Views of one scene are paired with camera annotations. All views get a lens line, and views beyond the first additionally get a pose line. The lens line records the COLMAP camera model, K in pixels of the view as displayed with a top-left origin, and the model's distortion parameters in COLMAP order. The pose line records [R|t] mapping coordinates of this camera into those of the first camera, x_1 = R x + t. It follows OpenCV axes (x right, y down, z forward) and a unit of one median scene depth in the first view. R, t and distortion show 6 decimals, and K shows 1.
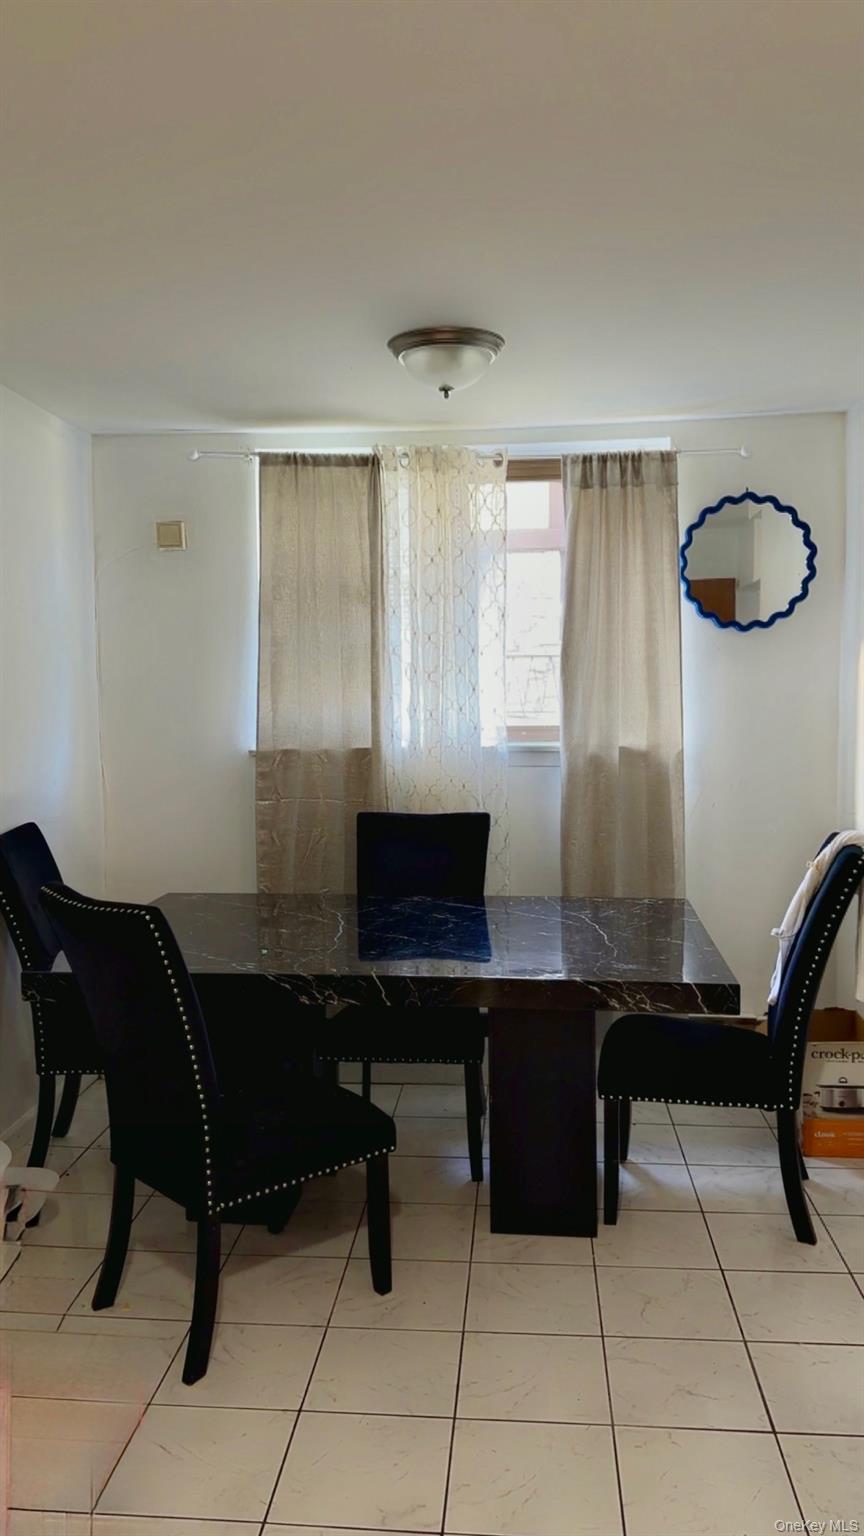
lens RADIAL K [[1113.6, 0, 434.2], [0, 1113.6, 772.9], [0, 0, 1]] dist [0.161728, -0.307409]
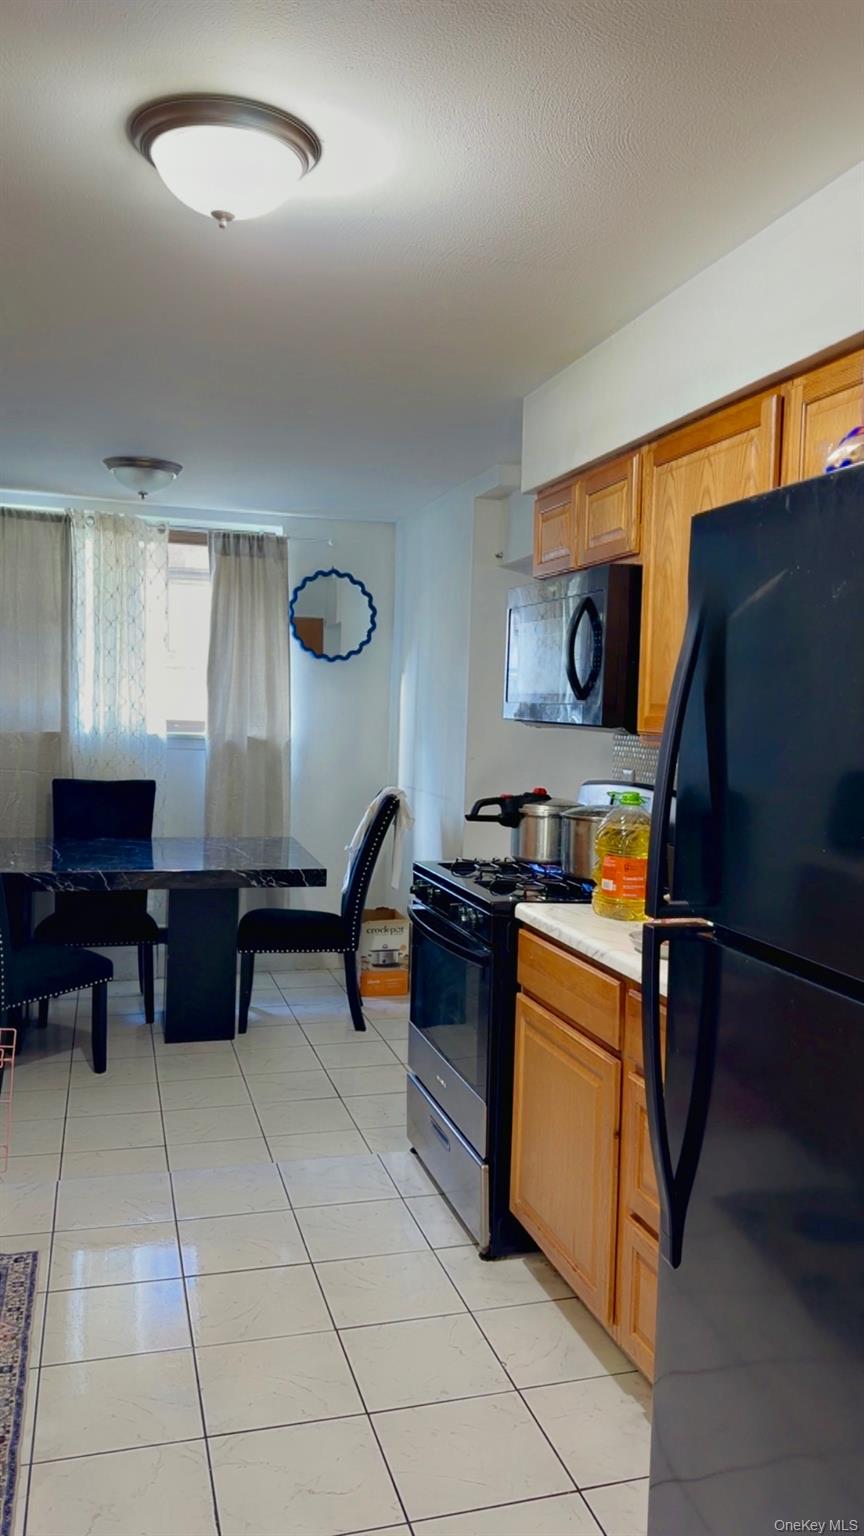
lens RADIAL K [[1113.6, 0, 434.2], [0, 1113.6, 772.9], [0, 0, 1]] dist [0.161728, -0.307409]
pose [[0.933684, 0.017669, 0.357661, -0.124397], [-0.013713, 0.999814, -0.013593, 0.039976], [-0.357834, 0.007786, 0.933753, -0.431477]]
